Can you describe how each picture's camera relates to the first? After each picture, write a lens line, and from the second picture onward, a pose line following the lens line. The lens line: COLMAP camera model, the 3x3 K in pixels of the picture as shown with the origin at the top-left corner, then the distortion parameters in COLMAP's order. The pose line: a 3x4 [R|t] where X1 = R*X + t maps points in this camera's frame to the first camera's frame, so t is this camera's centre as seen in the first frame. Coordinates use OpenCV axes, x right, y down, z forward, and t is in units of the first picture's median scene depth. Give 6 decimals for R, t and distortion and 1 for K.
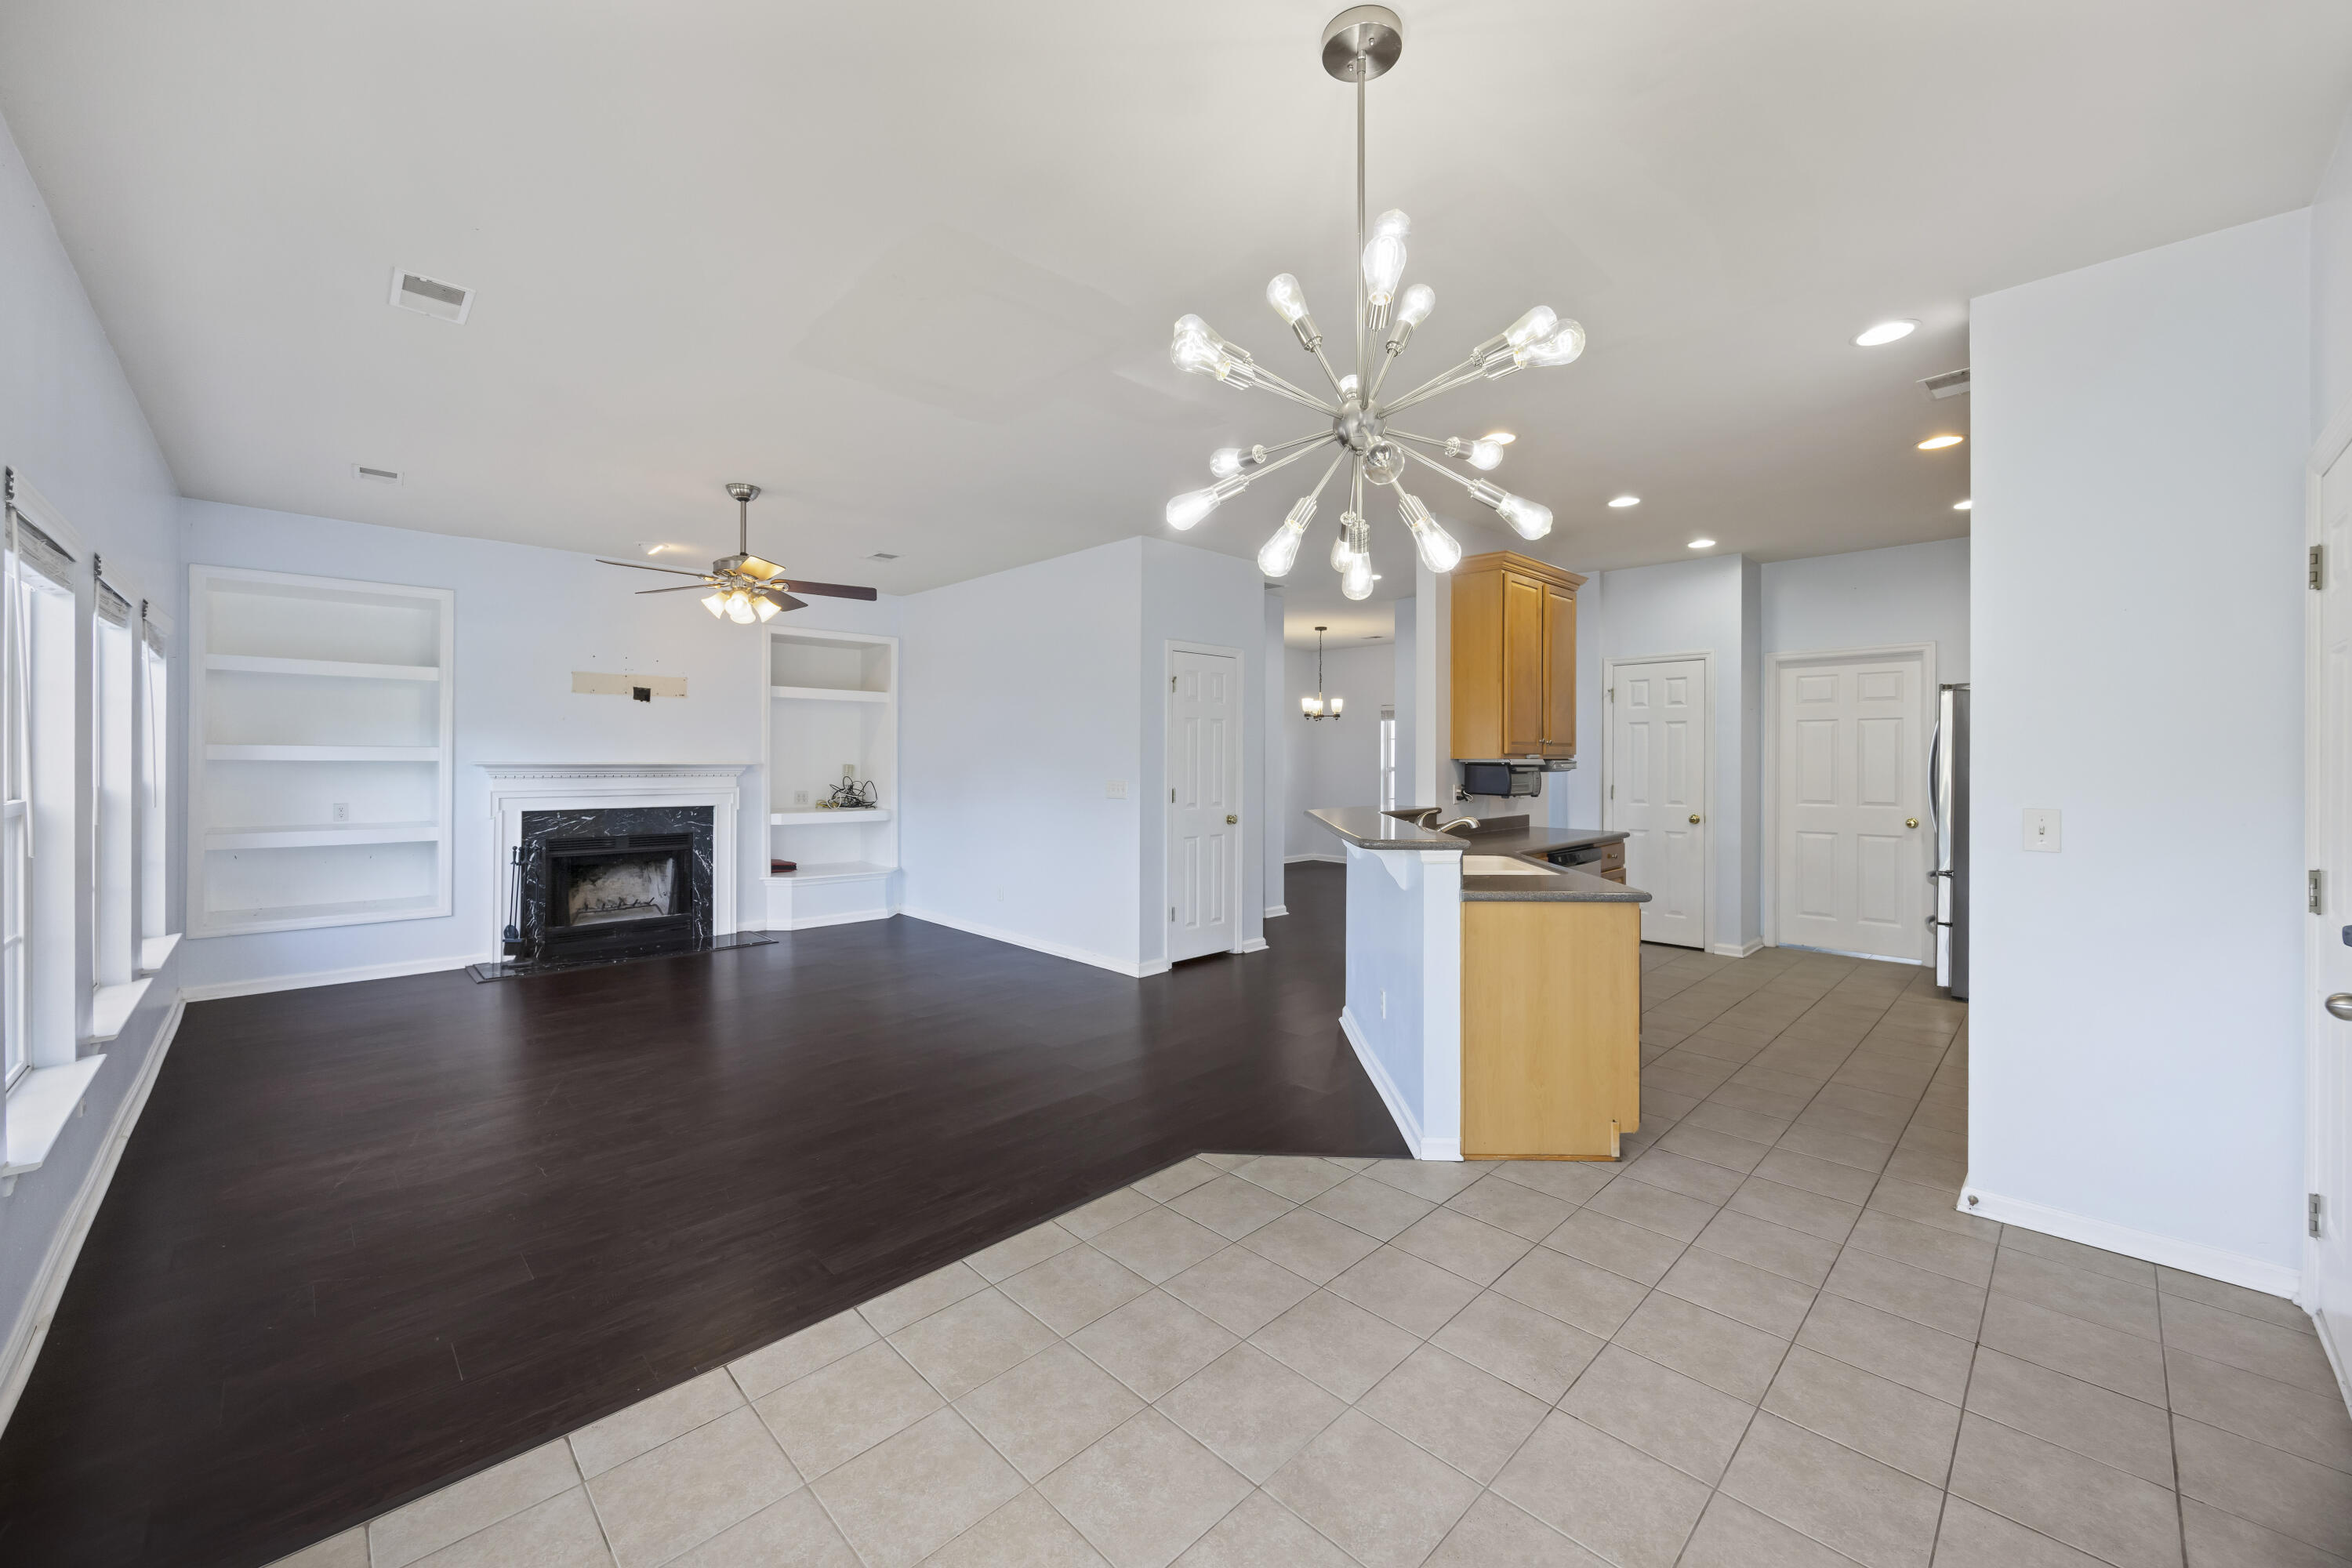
lens RADIAL K [[925.4, 0, 1166.7], [0, 925.4, 756.3], [0, 0, 1]] dist [0.005865, -0.001639]
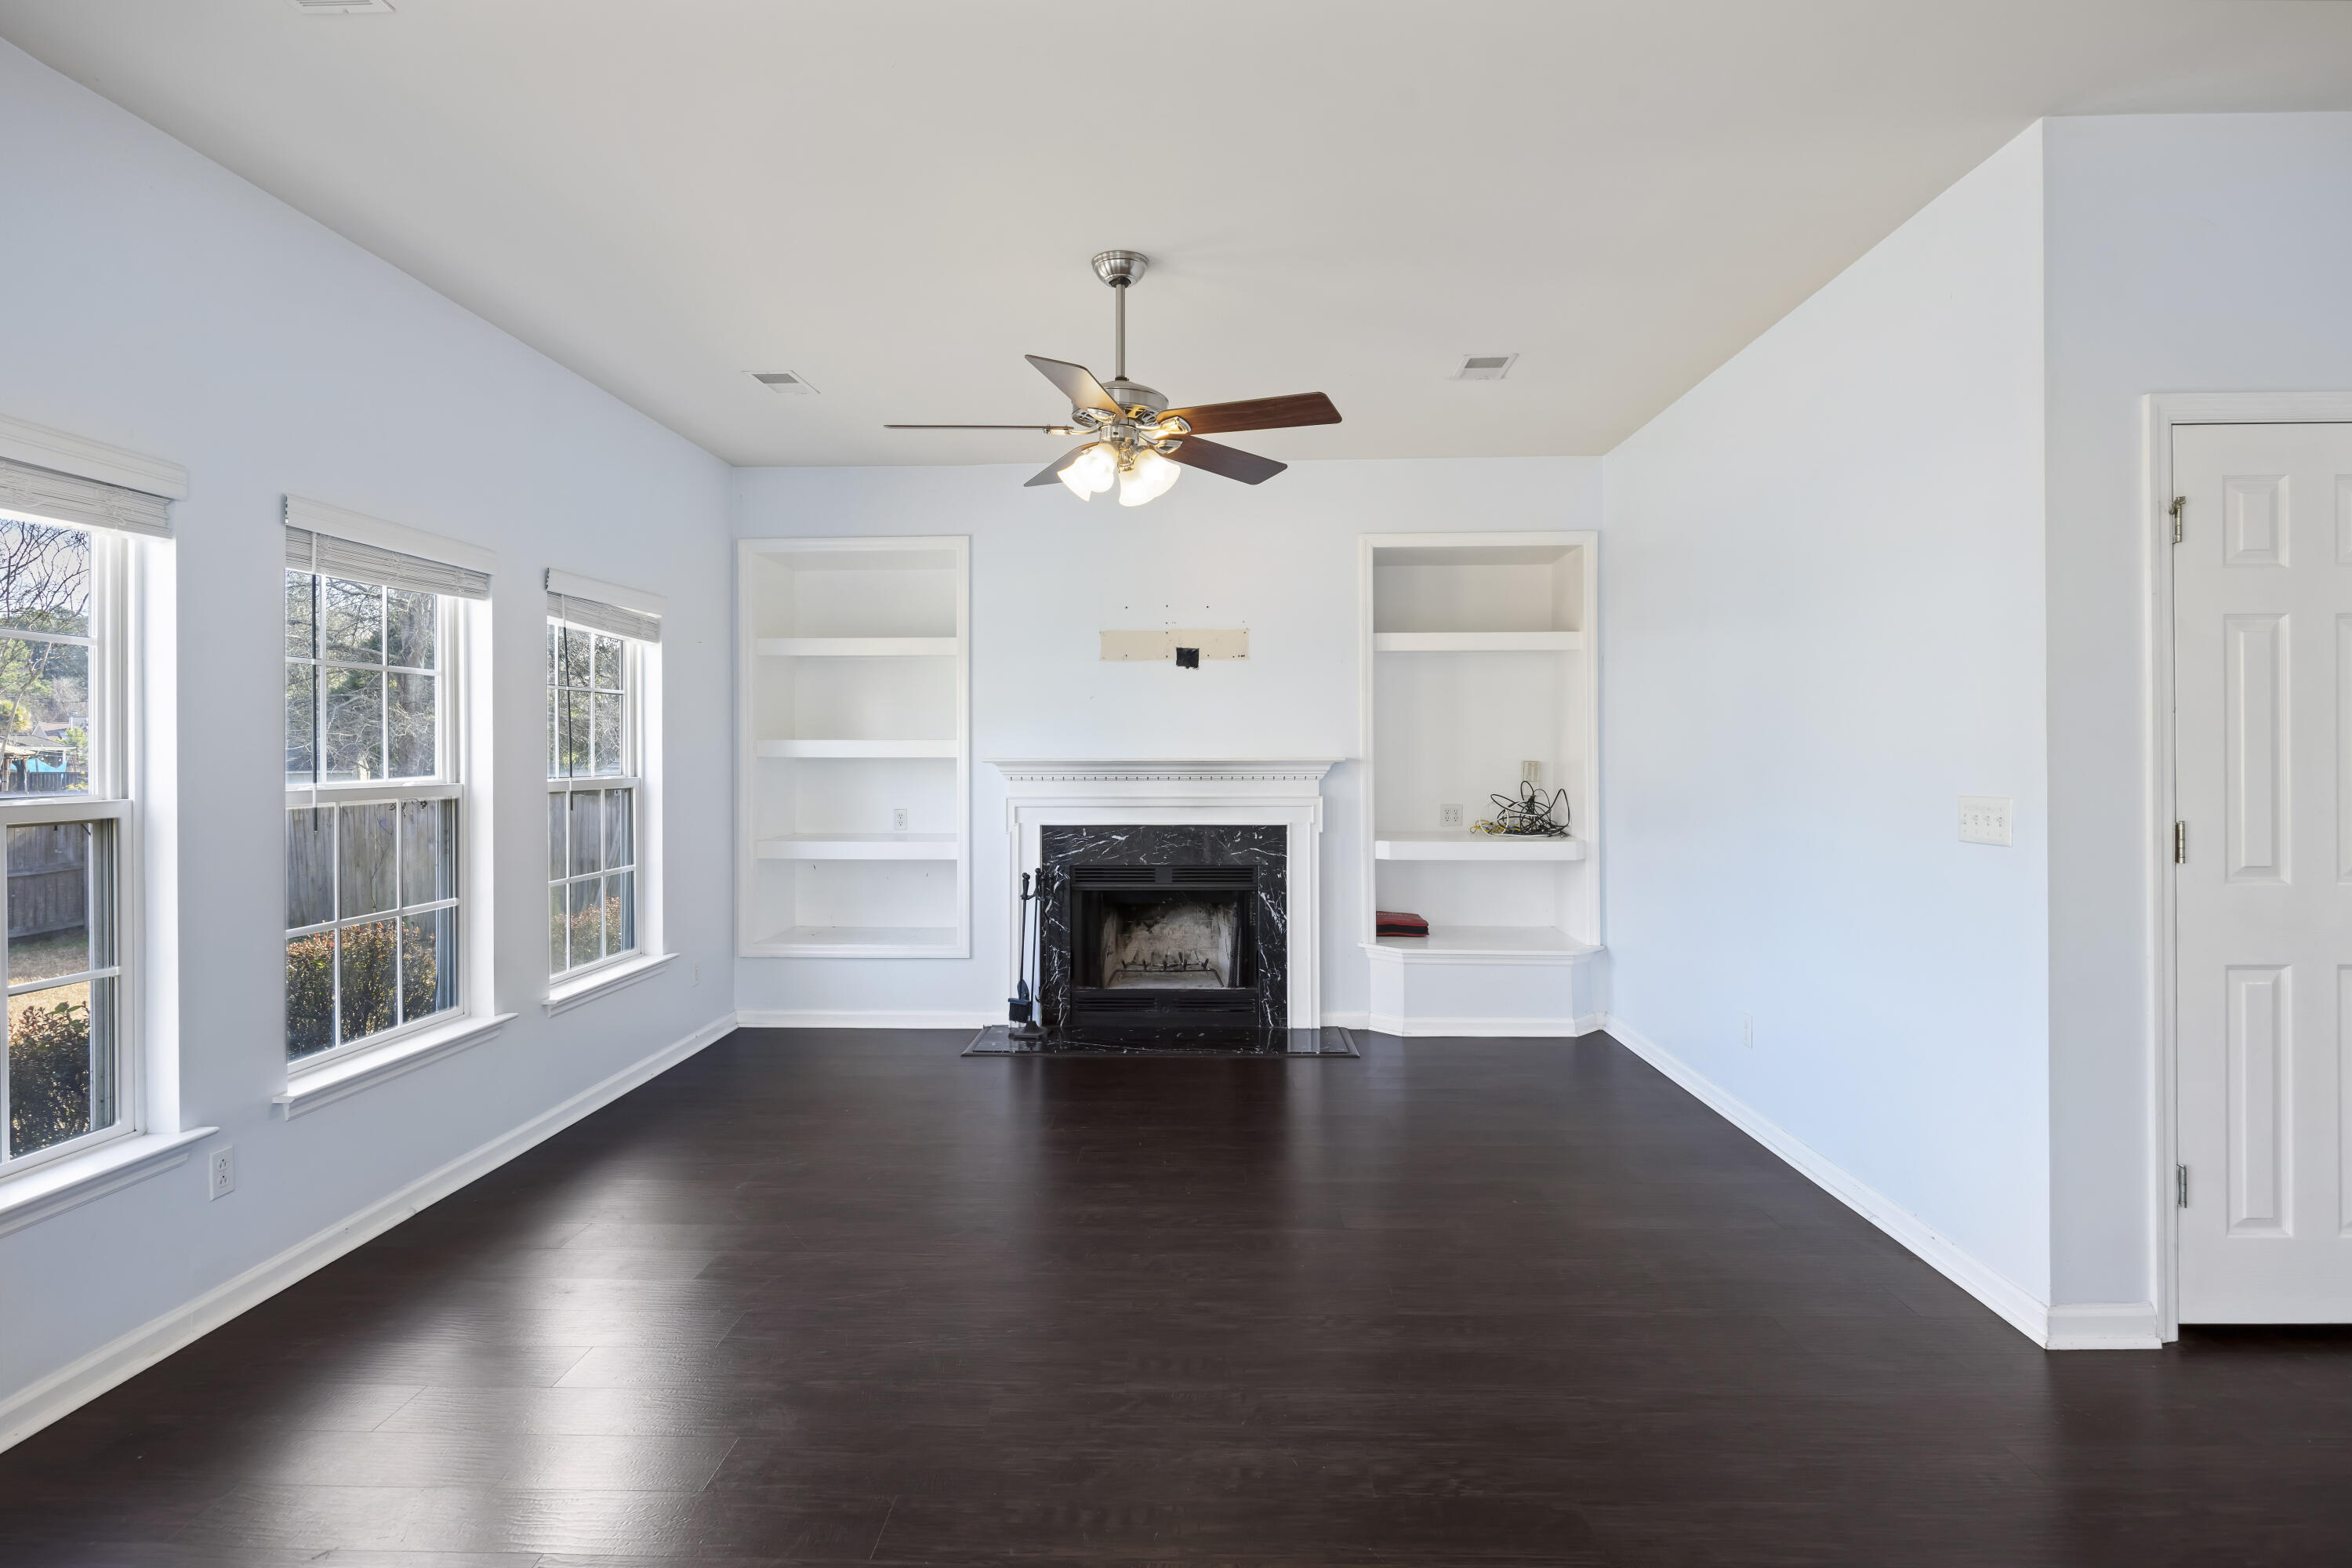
lens RADIAL K [[1213.5, 0, 1177.6], [0, 1213.5, 752.8], [0, 0, 1]] dist [-0.006341, 0.001269]
pose [[0.697368, -0.010046, -0.716643, 0.069703], [0.008131, 0.999948, -0.006106, 0.008864], [0.716667, -0.001569, 0.697414, 0.413248]]
